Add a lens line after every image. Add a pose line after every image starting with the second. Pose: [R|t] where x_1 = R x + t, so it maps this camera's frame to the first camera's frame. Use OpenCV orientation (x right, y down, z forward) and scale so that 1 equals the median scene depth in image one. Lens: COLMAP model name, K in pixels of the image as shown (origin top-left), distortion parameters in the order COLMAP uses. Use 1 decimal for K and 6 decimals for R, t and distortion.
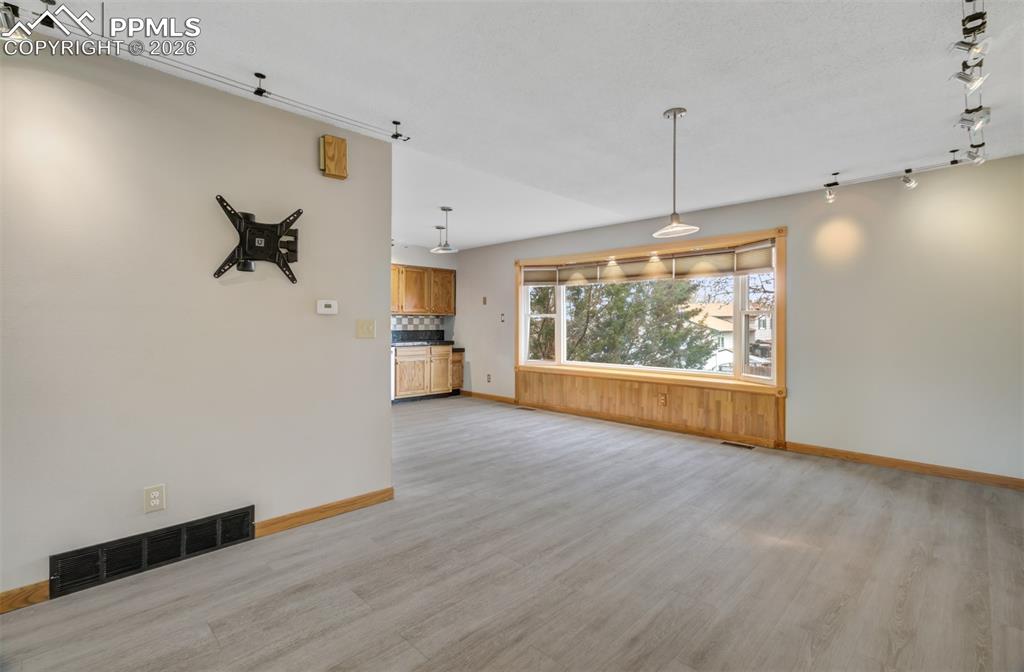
lens RADIAL K [[472.3, 0, 517.8], [0, 472.3, 317.5], [0, 0, 1]] dist [-0.005571, -0.001709]
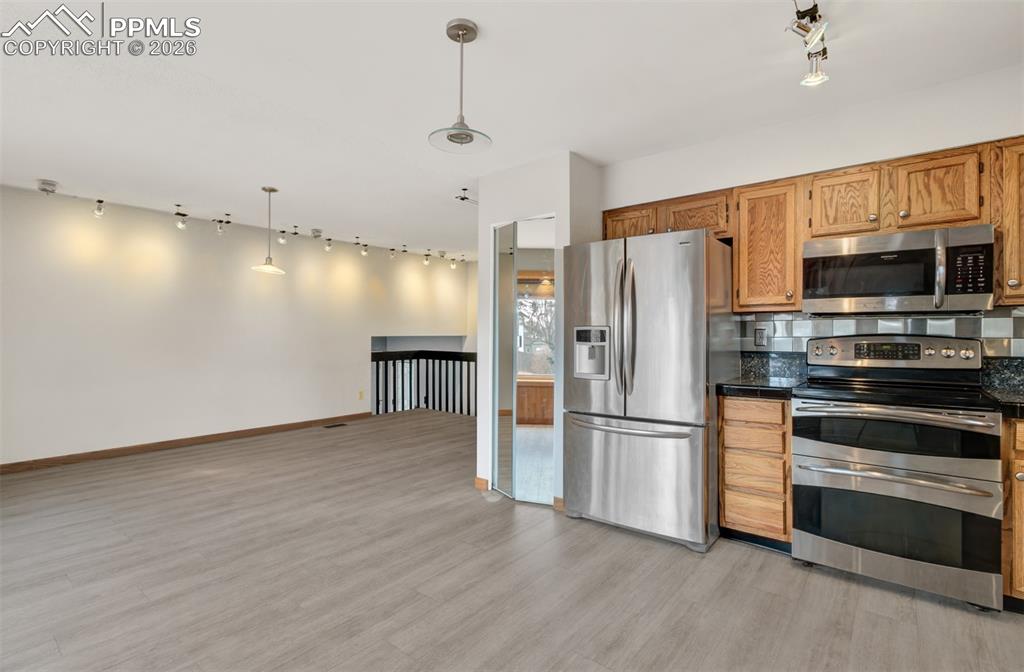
lens RADIAL K [[472.3, 0, 514.9], [0, 472.3, 336.1], [0, 0, 1]] dist [-0.005571, -0.001709]
pose [[-0.995627, -0.005766, -0.093242, -0.262759], [-0.004945, 0.999947, -0.009035, 0.030181], [0.093289, -0.008535, -0.995602, 2.259904]]
